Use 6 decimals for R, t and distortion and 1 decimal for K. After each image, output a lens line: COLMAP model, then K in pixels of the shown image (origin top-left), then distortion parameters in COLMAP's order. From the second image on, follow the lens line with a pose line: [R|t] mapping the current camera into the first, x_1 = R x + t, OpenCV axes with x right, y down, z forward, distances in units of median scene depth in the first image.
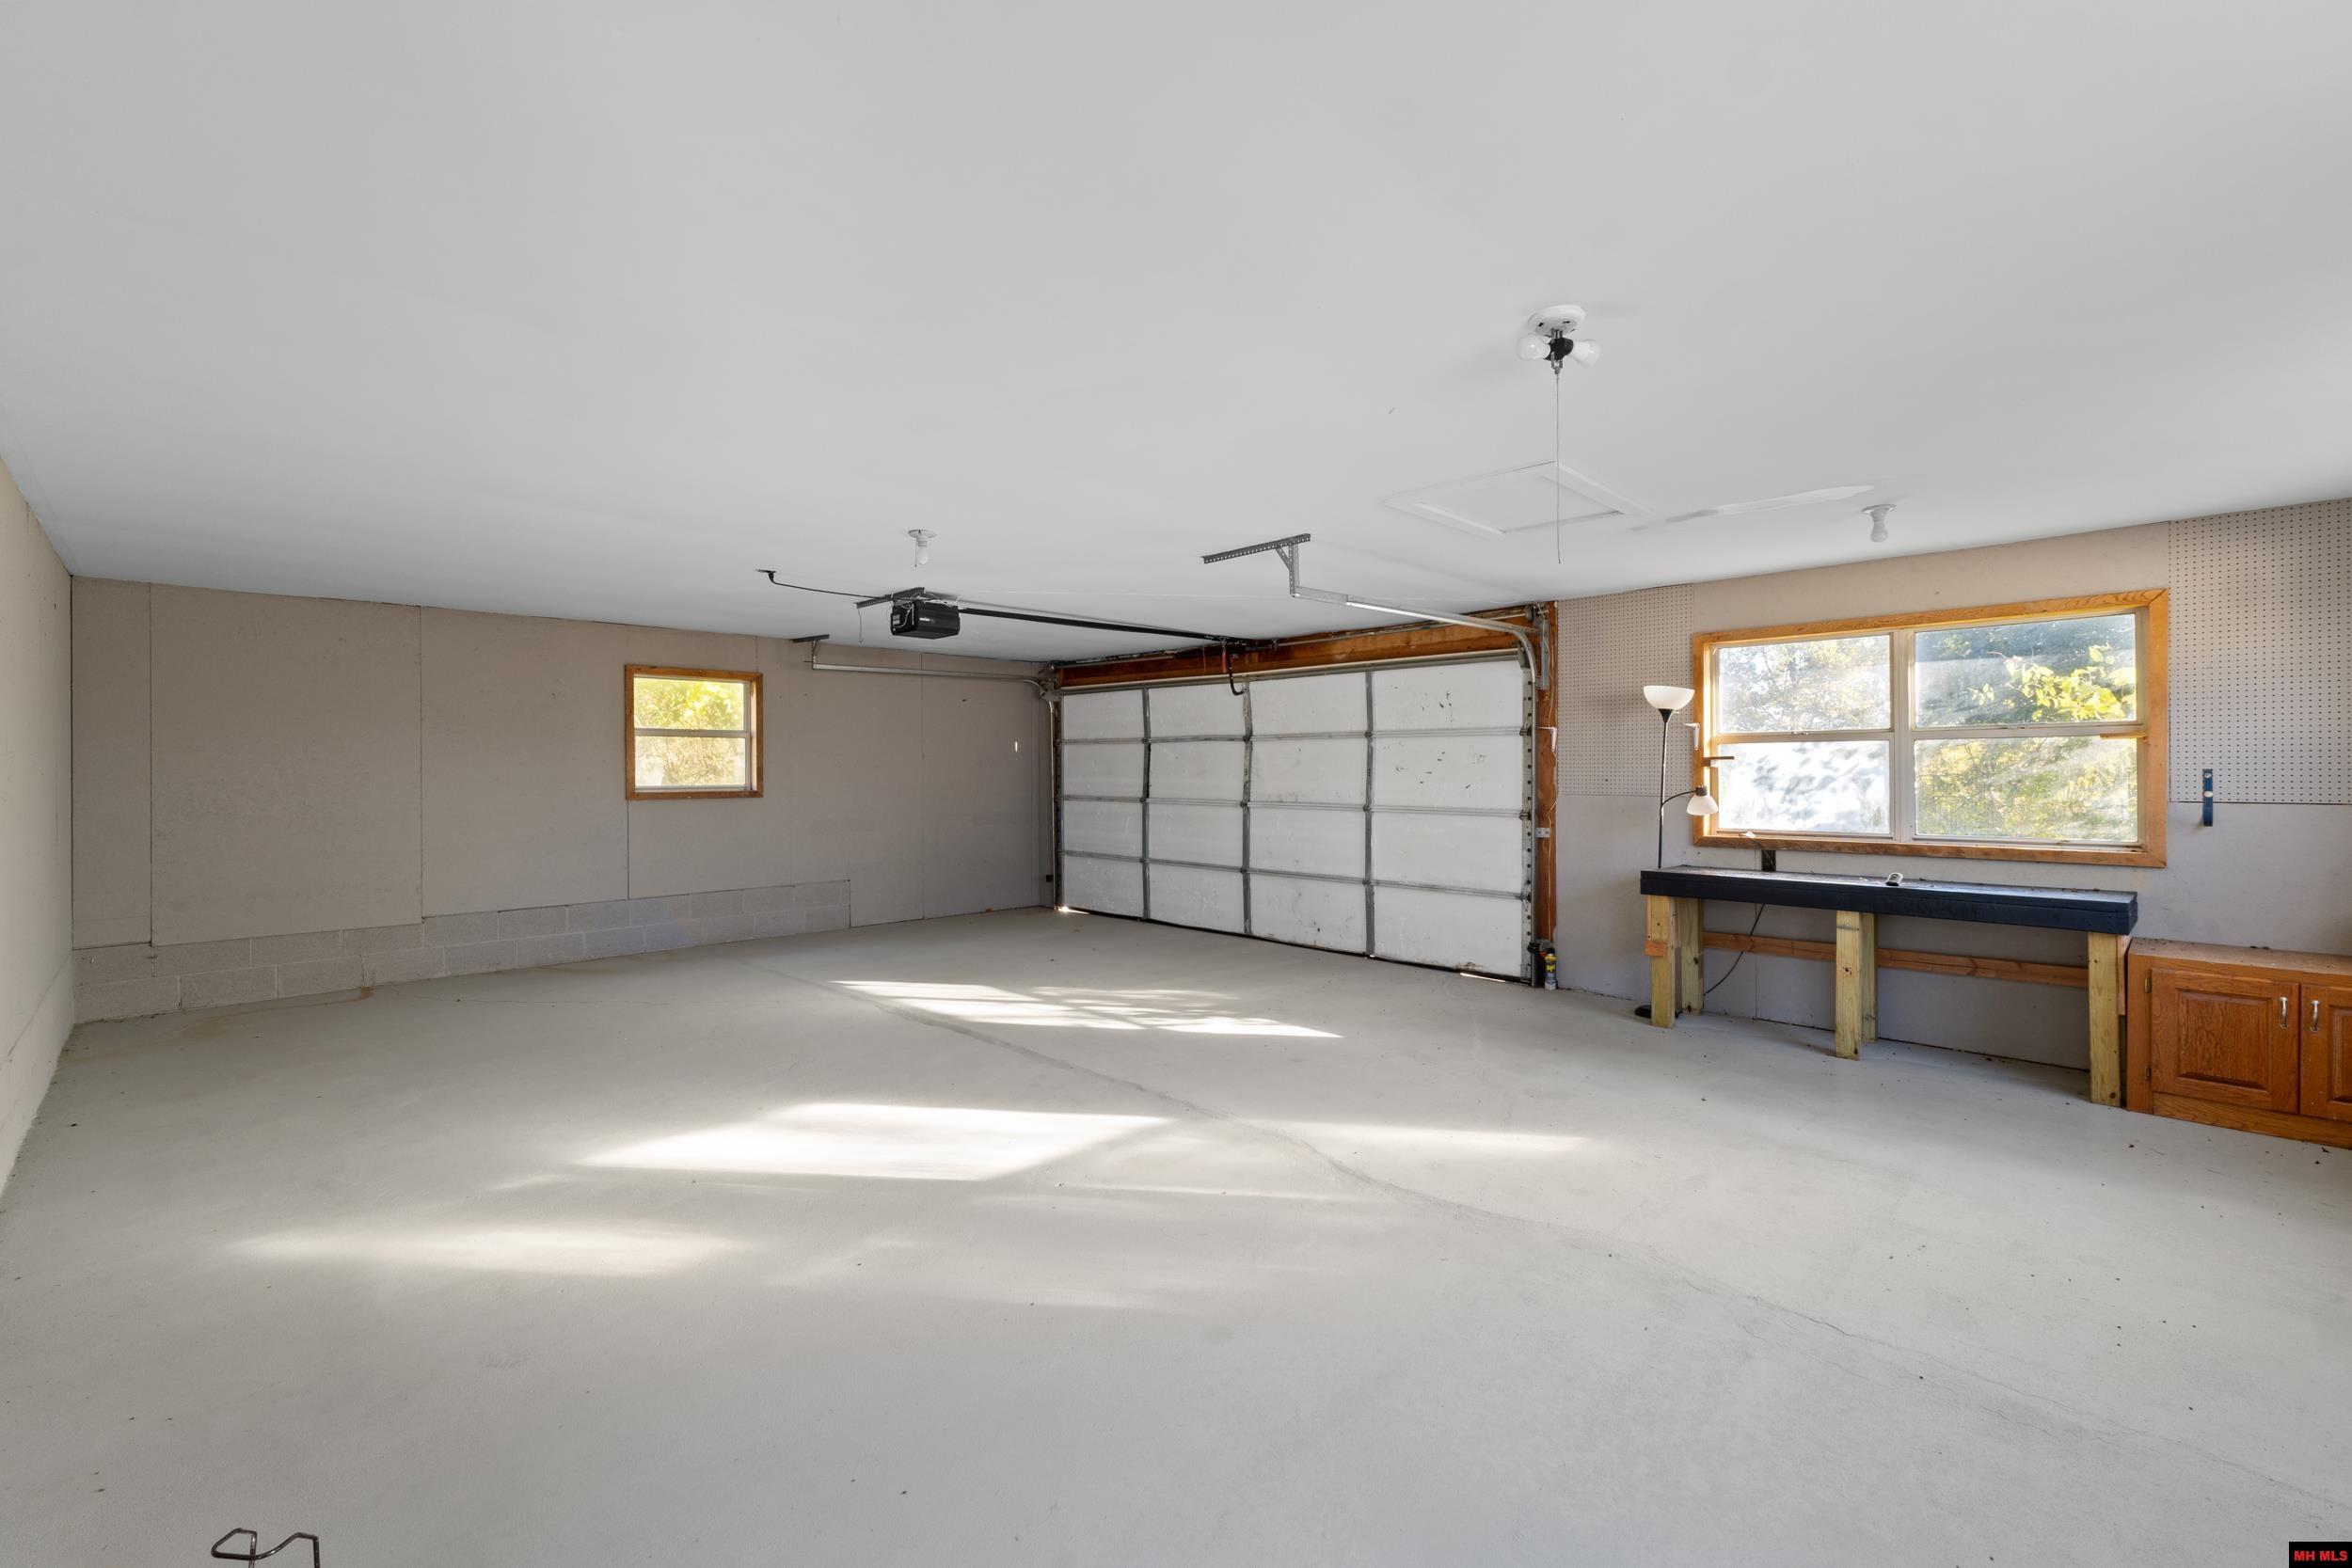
lens RADIAL K [[994.6, 0, 1183.2], [0, 994.6, 771.0], [0, 0, 1]] dist [0.001726, 0.000169]
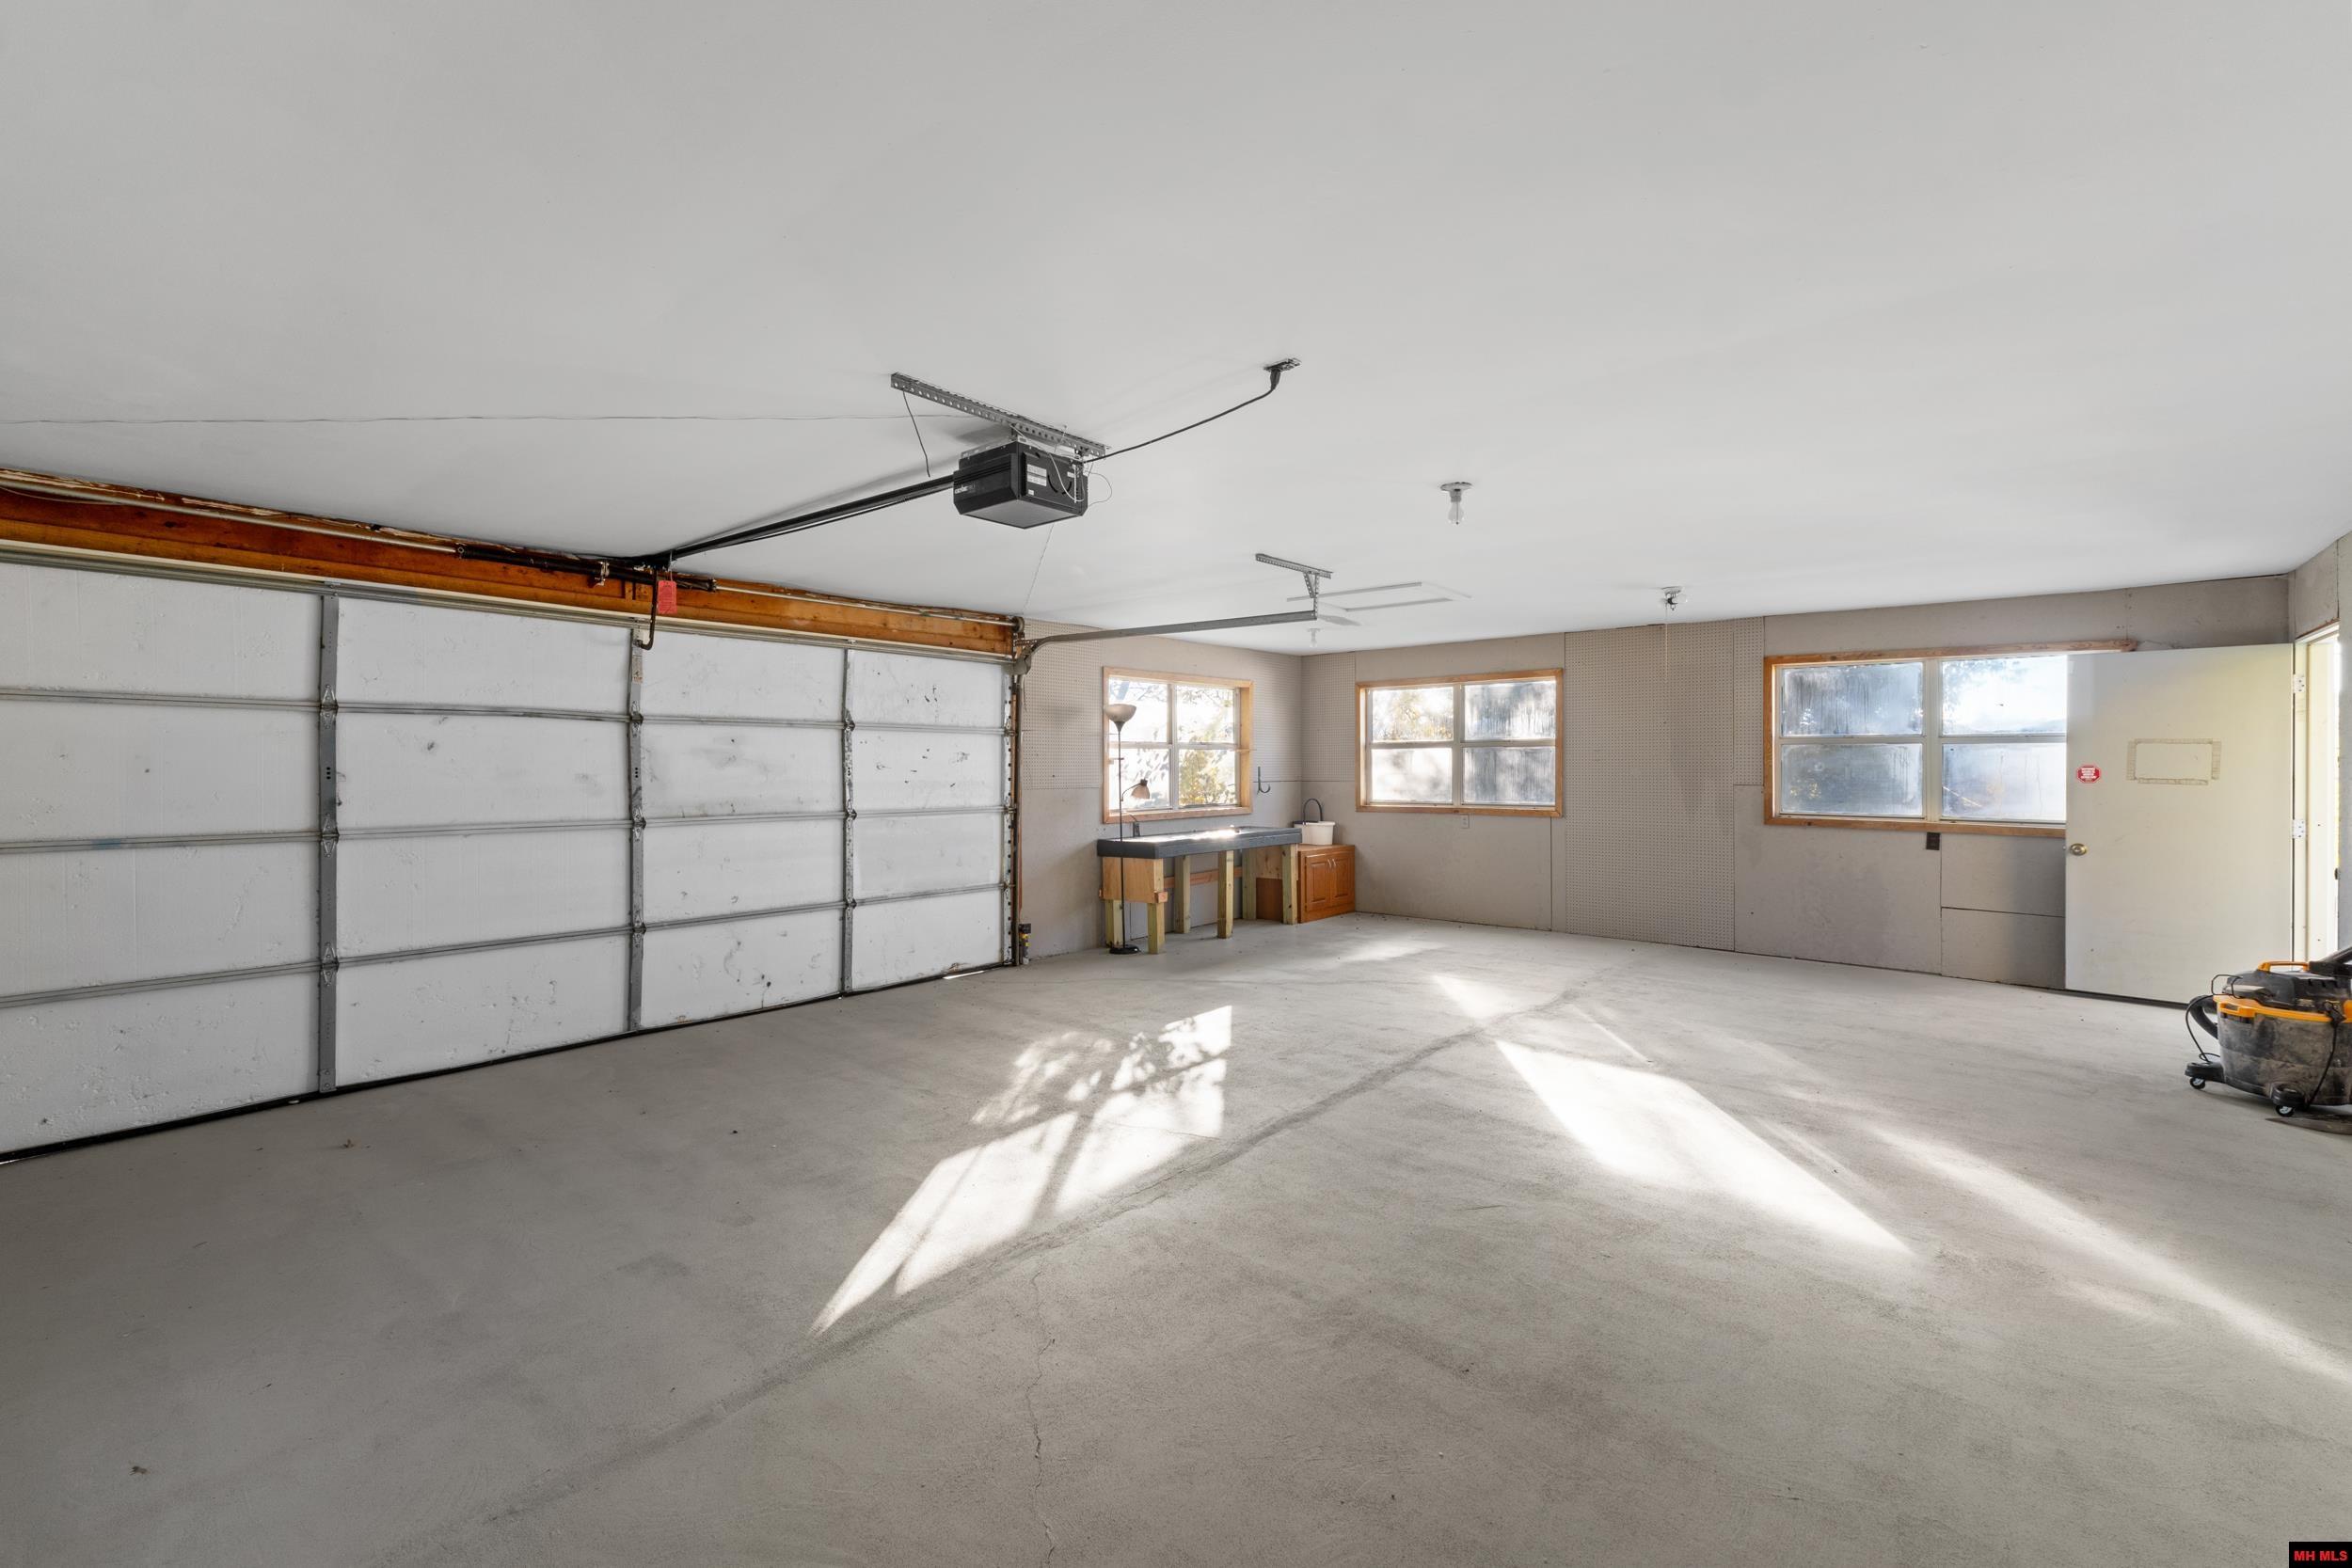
lens RADIAL K [[994.6, 0, 1183.2], [0, 994.6, 771.0], [0, 0, 1]] dist [0.001726, 0.000169]
pose [[-0.074584, -0.004198, 0.997206, -0.706596], [0.001927, 0.999989, 0.004354, -0.001931], [-0.997213, 0.002247, -0.074576, 0.841690]]
